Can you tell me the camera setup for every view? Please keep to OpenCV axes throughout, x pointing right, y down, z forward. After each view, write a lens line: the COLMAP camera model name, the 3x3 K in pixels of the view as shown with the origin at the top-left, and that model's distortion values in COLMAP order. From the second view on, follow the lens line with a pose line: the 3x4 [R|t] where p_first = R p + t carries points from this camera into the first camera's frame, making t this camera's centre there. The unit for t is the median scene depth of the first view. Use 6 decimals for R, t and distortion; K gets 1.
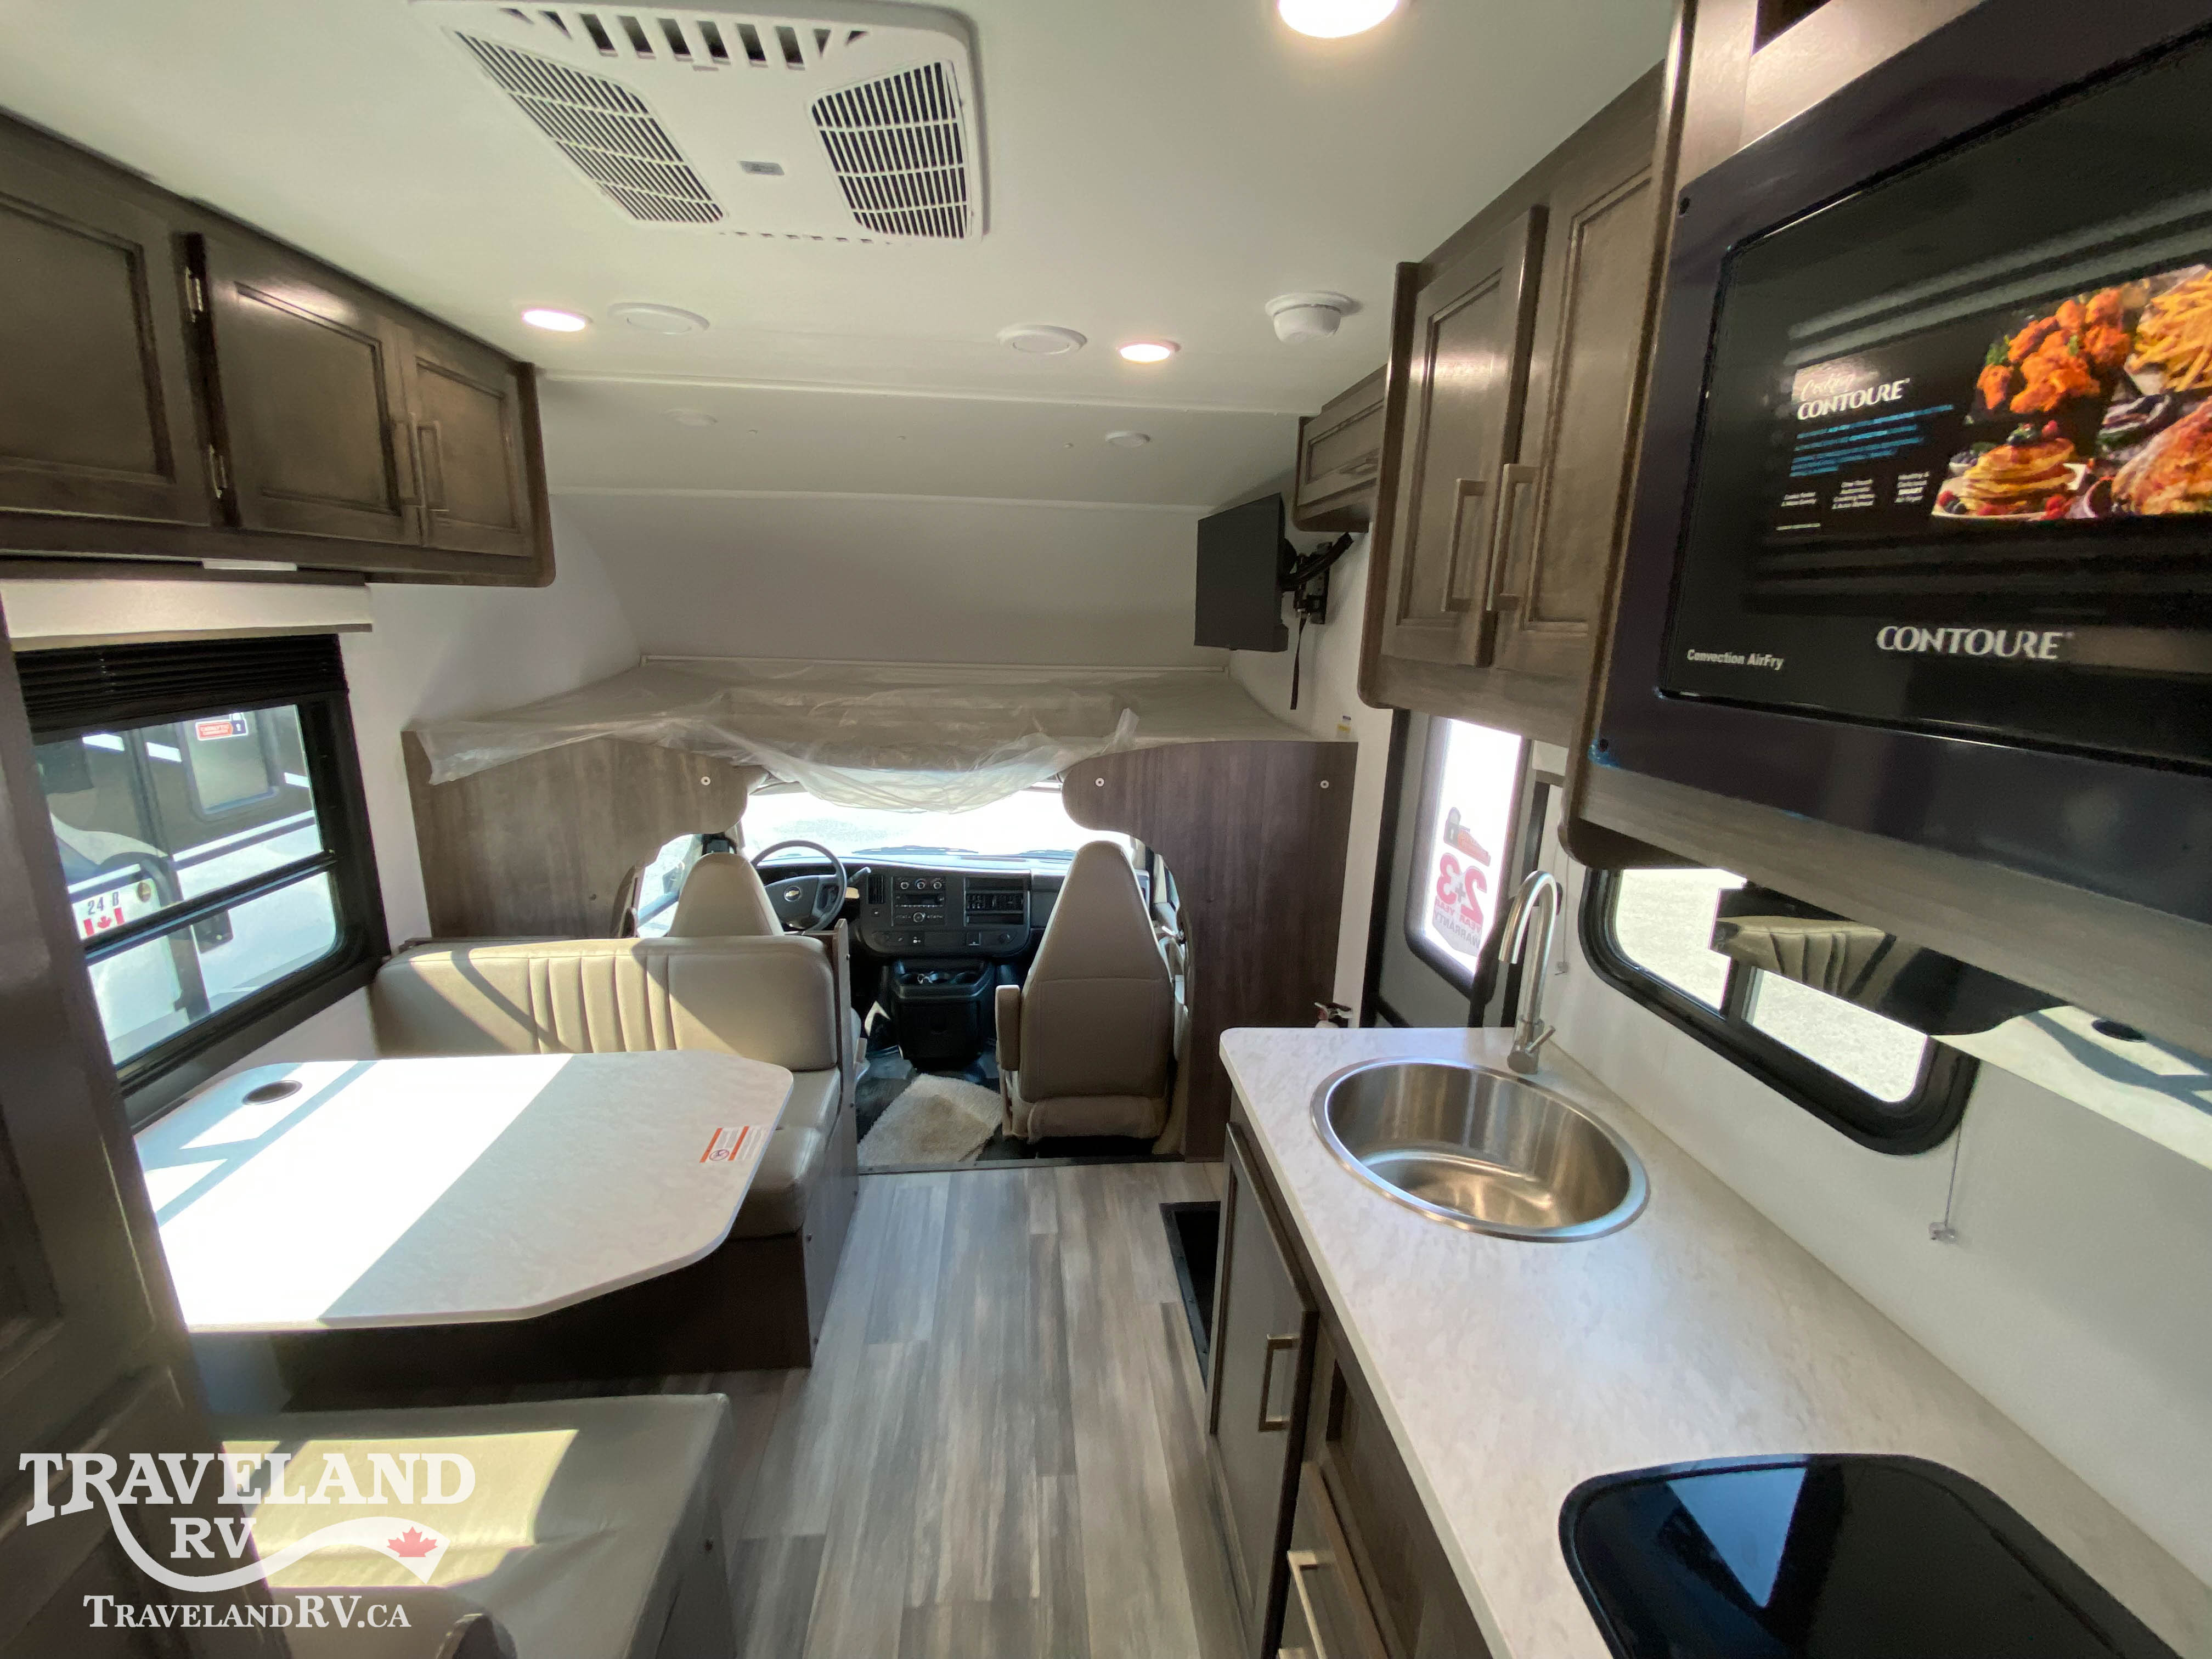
lens RADIAL K [[889.2, 0, 1092.8], [0, 889.2, 820.5], [0, 0, 1]] dist [0.003245, -0.013213]
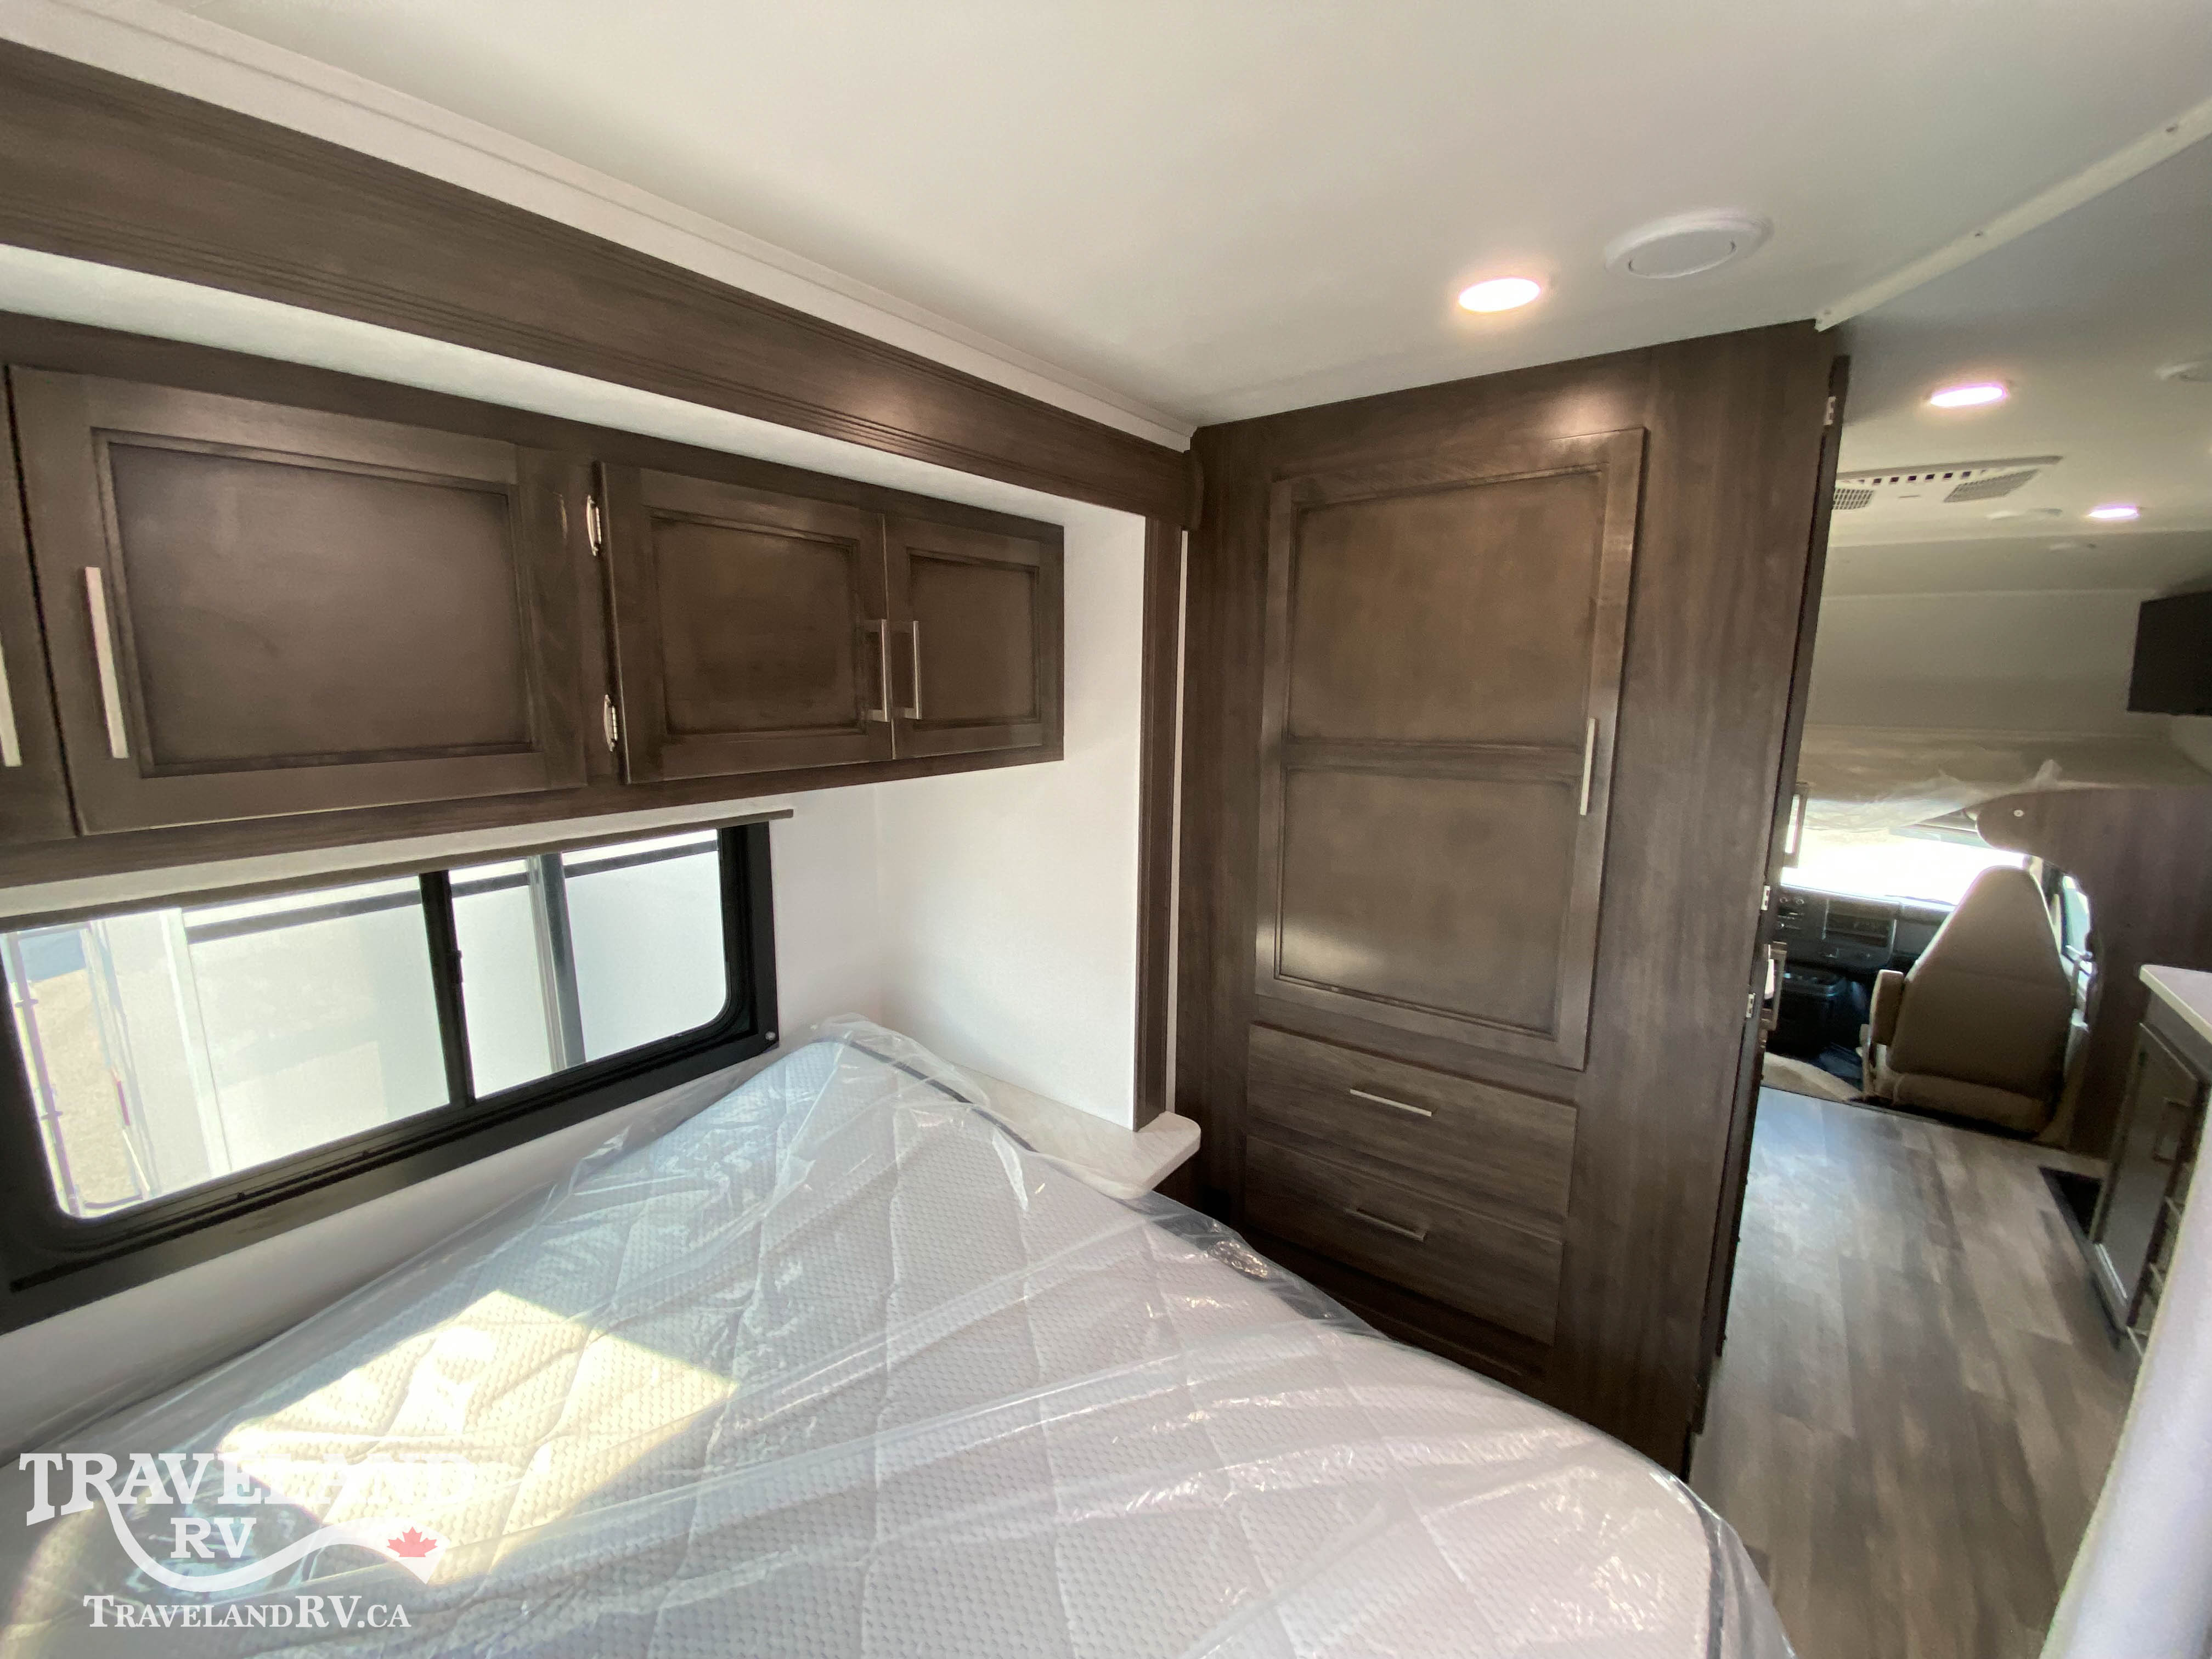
lens RADIAL K [[889.2, 0, 1092.8], [0, 889.2, 820.5], [0, 0, 1]] dist [0.003245, -0.013213]
pose [[0.741307, 0.090768, -0.665000, -0.123224], [-0.140120, 0.989910, -0.021082, 0.161570], [0.656377, 0.108808, 0.746546, -0.731504]]
